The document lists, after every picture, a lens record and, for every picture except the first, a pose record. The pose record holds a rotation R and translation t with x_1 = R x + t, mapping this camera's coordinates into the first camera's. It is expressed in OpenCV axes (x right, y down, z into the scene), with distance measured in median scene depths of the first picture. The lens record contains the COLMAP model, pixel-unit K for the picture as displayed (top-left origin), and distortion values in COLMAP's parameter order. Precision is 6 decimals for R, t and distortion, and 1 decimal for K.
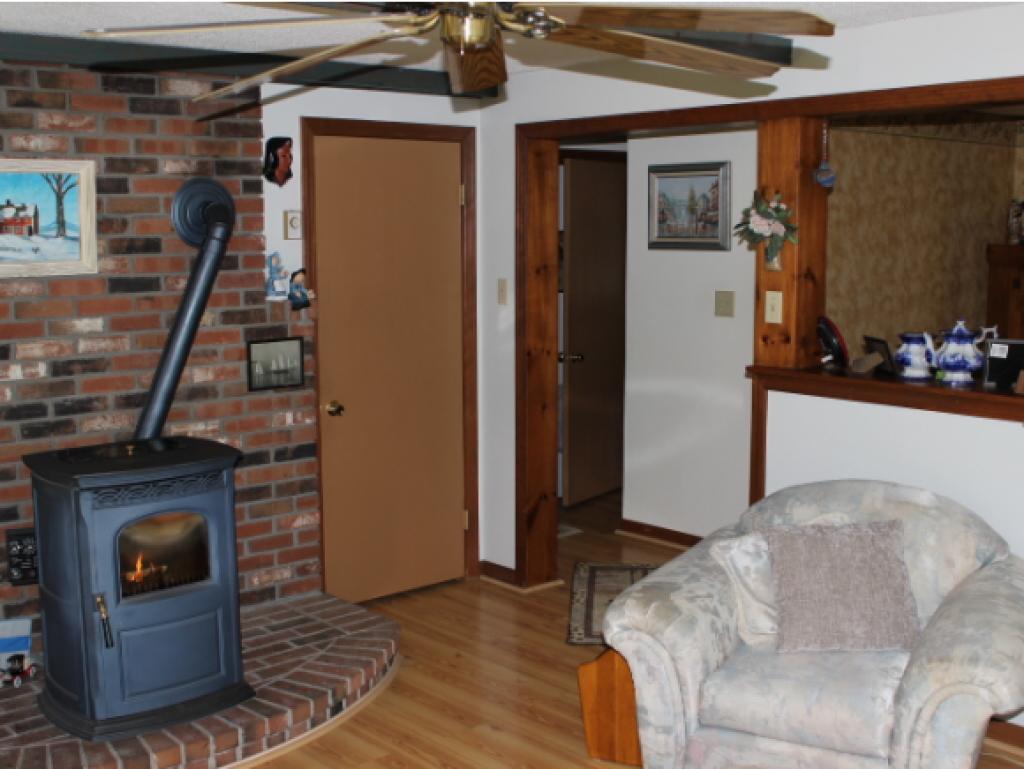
lens RADIAL K [[1223.7, 0, 512.0], [0, 1223.7, 384.5], [0, 0, 1]] dist [-0.103950, 0.104229]
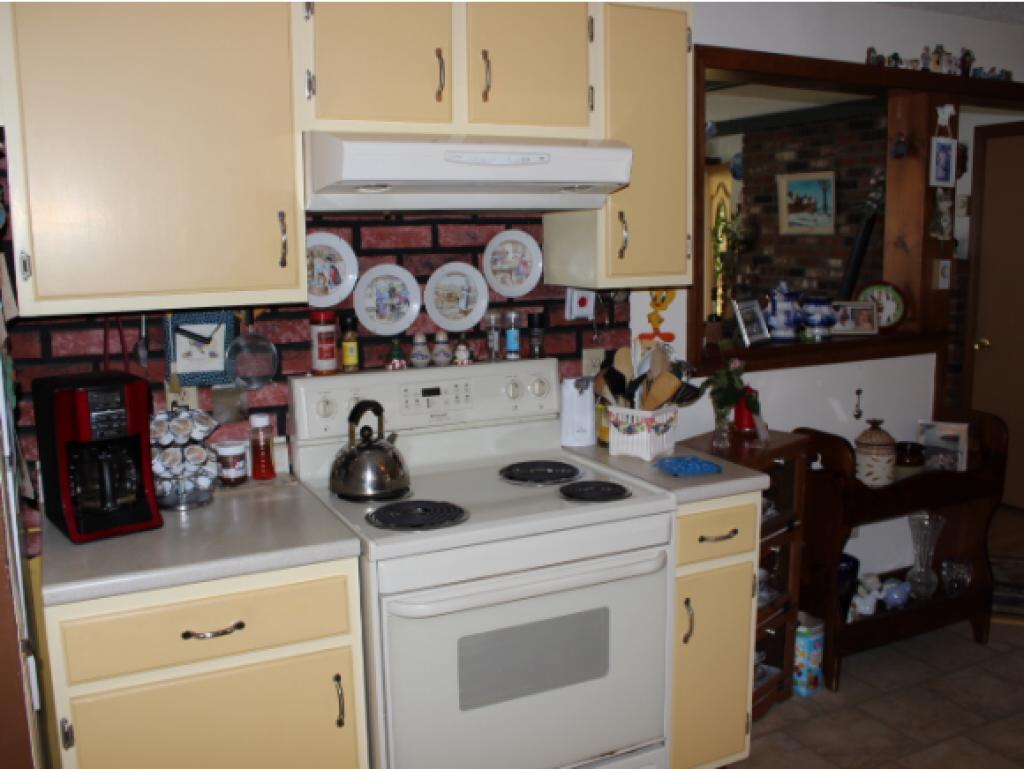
lens RADIAL K [[942.5, 0, 512.0], [0, 942.5, 384.5], [0, 0, 1]] dist [-0.102825, -0.002027]
pose [[-0.250518, 0.163789, -0.954156, 1.119033], [-0.116650, 0.973297, 0.197702, -0.090132], [0.961058, 0.160831, -0.224722, 0.876315]]
